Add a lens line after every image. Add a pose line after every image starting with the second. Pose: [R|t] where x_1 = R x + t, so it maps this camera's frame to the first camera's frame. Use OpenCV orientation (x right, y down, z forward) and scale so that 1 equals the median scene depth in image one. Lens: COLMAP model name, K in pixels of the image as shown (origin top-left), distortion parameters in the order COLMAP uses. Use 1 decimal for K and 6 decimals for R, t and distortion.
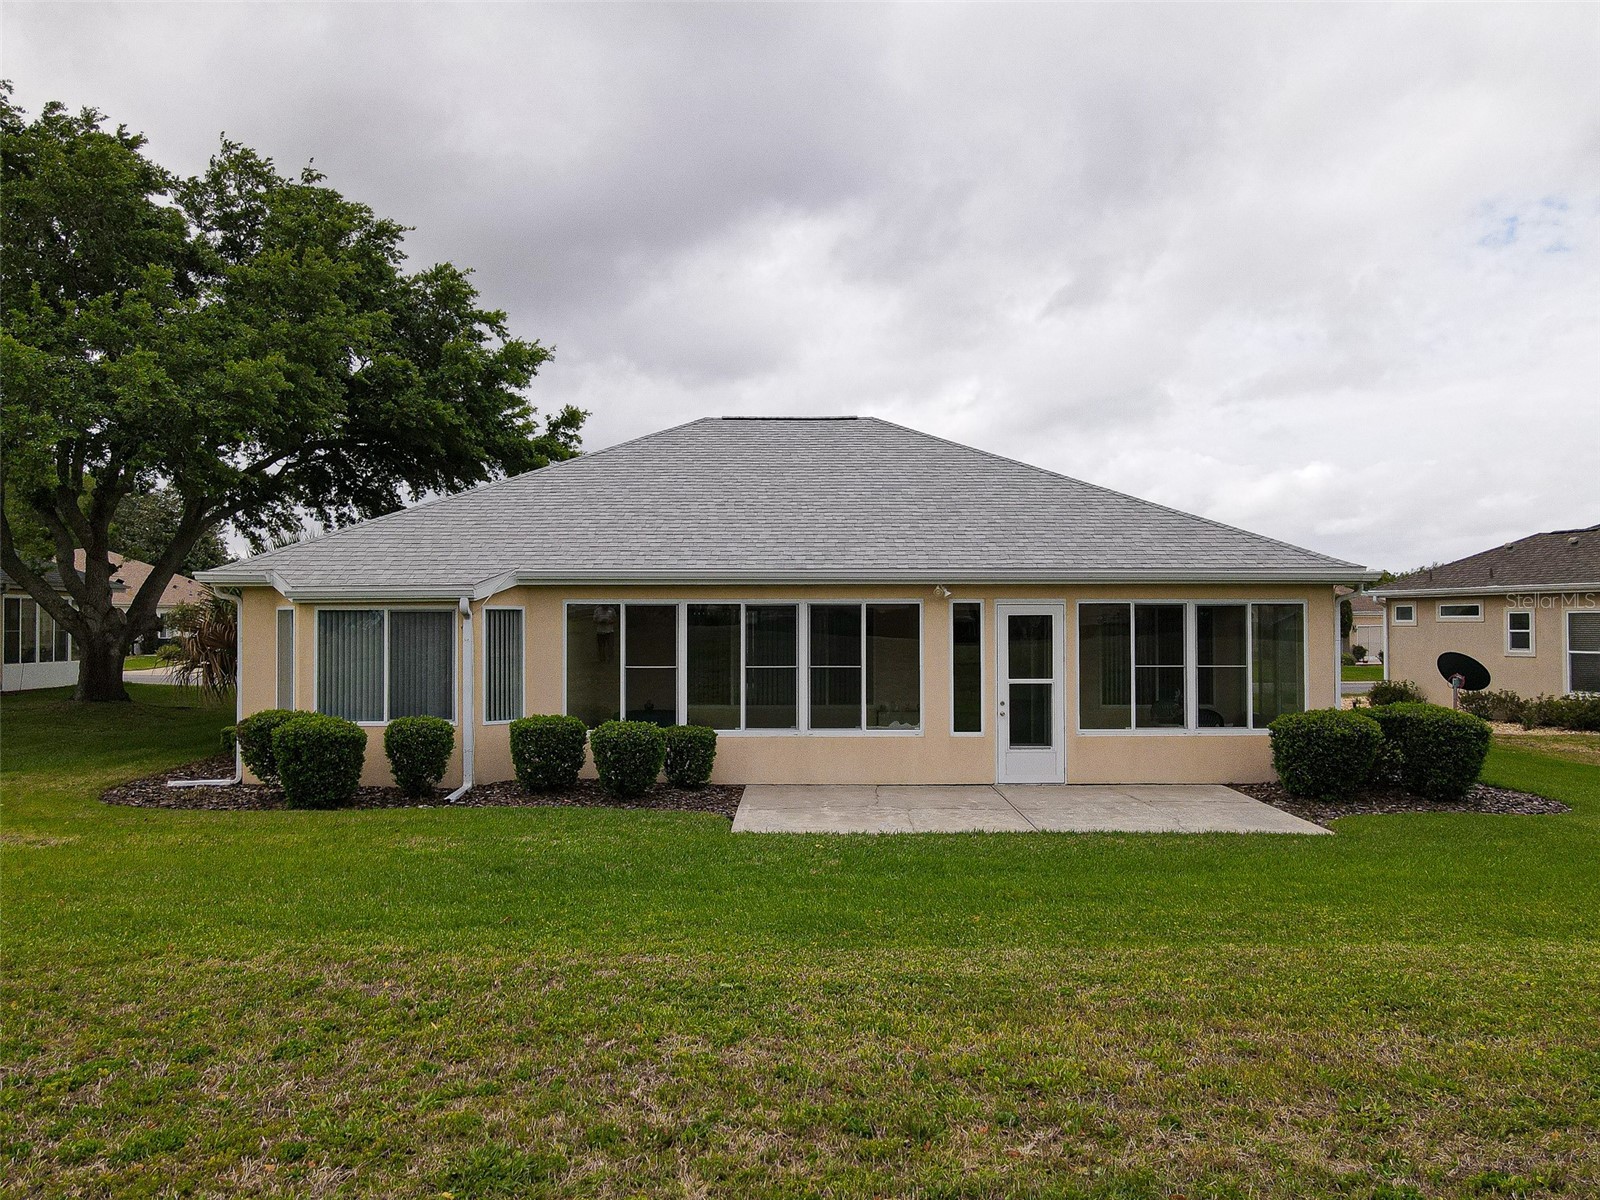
lens RADIAL K [[1188.8, 0, 786.8], [0, 1188.8, 632.6], [0, 0, 1]] dist [0.003336, 0.017886]
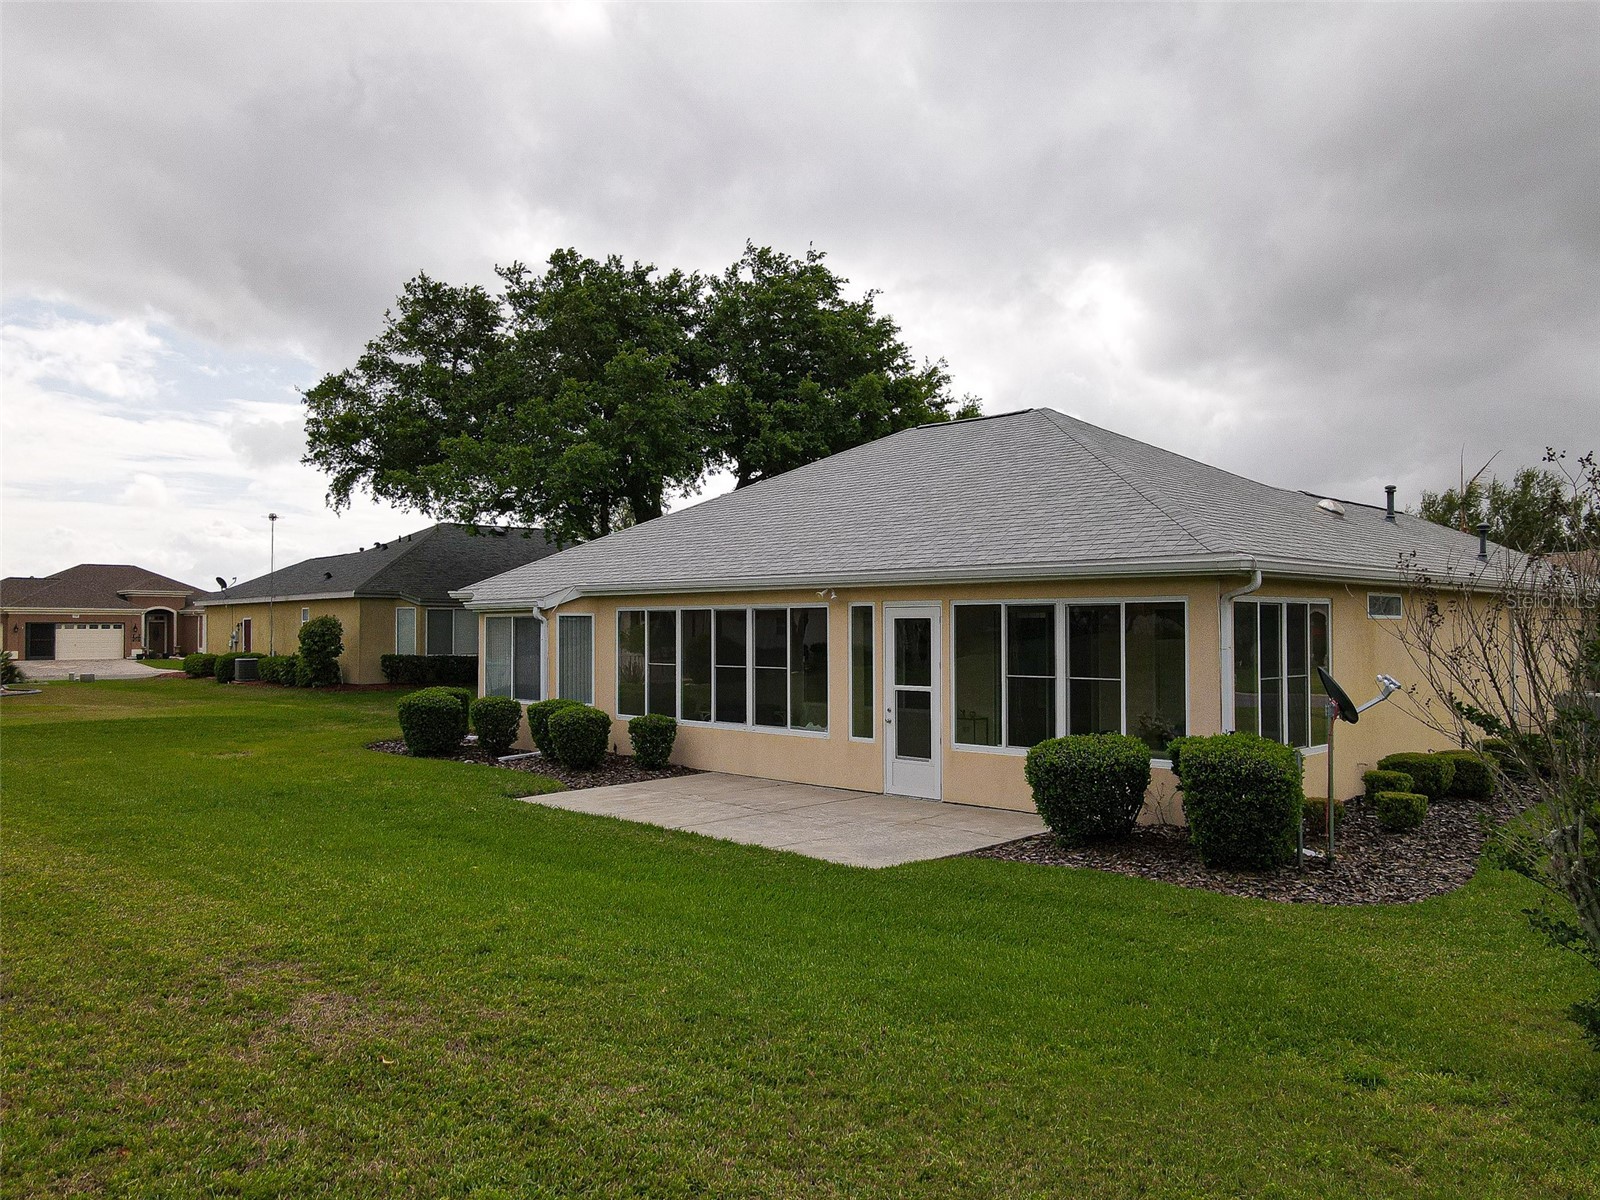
lens RADIAL K [[1188.8, 0, 802.8], [0, 1188.8, 598.5], [0, 0, 1]] dist [0.003336, 0.017886]
pose [[0.697495, -0.016253, -0.716405, 0.821768], [-0.002659, 0.999677, -0.025268, -0.006204], [0.716584, 0.019529, 0.697227, 0.277573]]
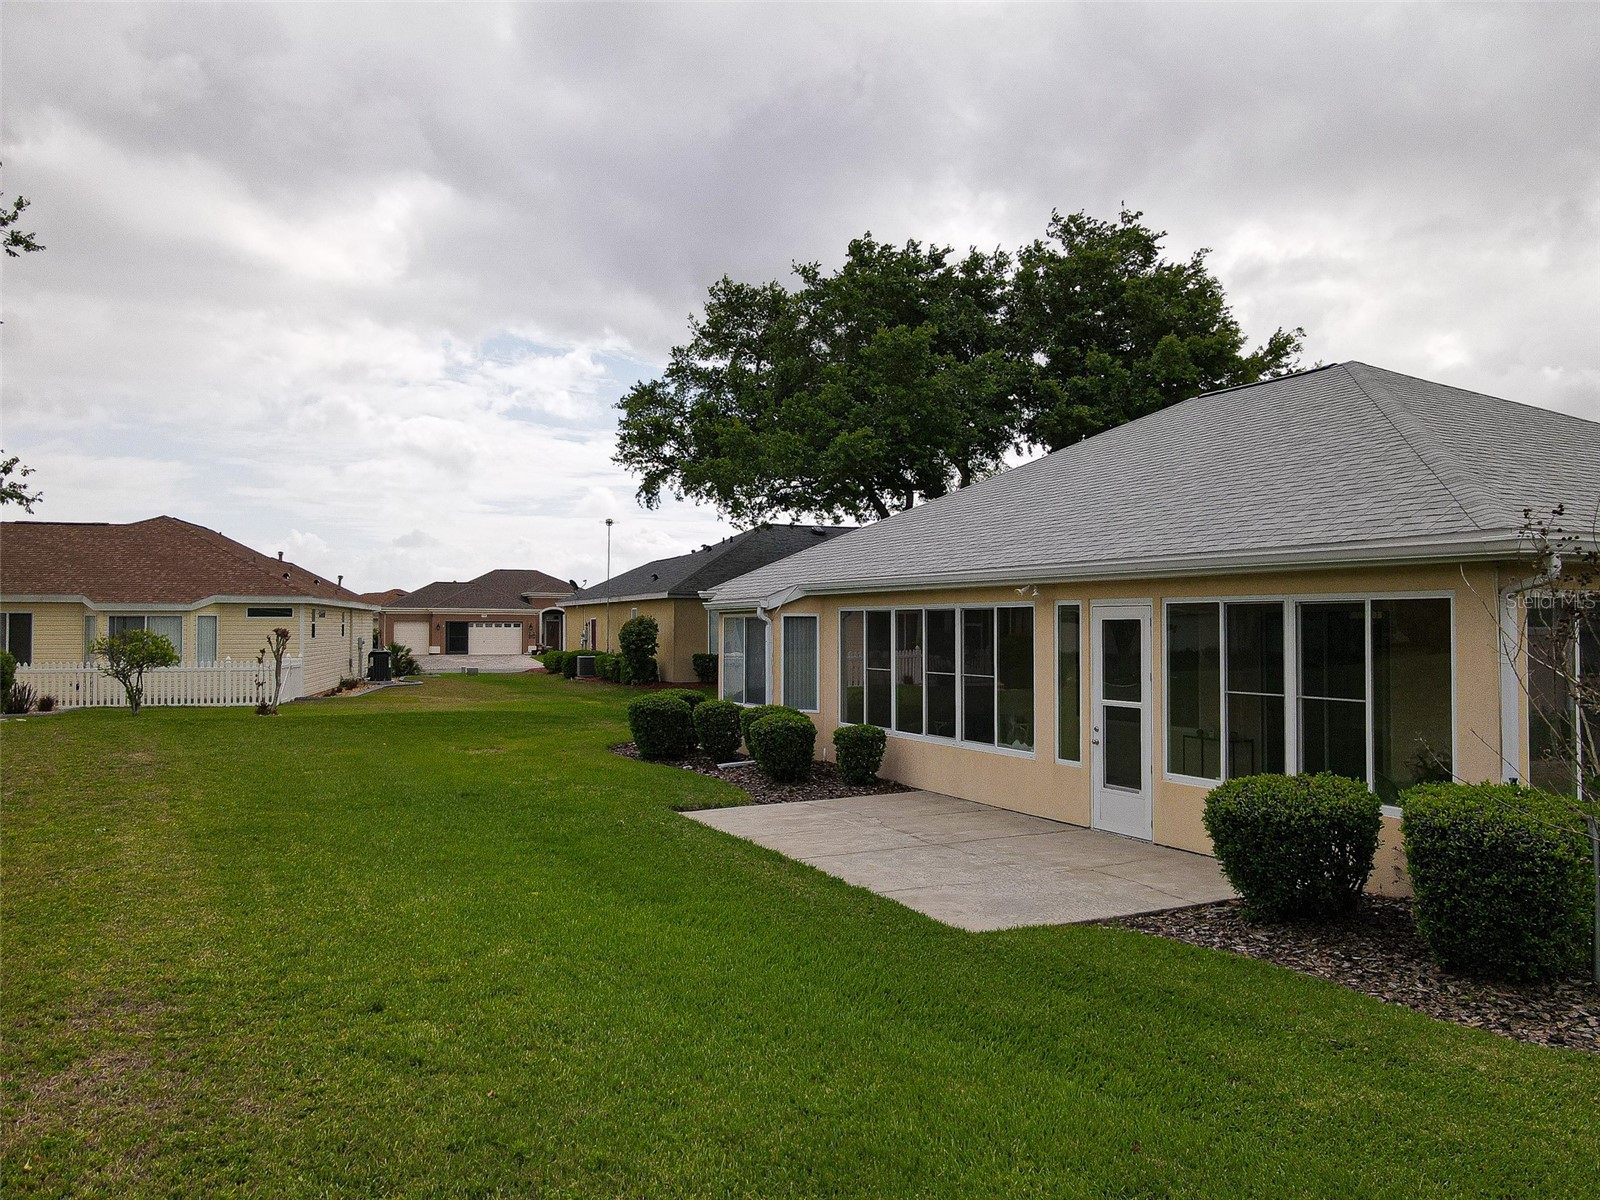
lens RADIAL K [[1188.8, 0, 796.8], [0, 1188.8, 601.0], [0, 0, 1]] dist [0.003336, 0.017886]
pose [[0.424784, -0.016746, -0.905140, 0.824270], [-0.004856, 0.999772, -0.020776, -0.009535], [0.905282, 0.013220, 0.424606, 0.473027]]
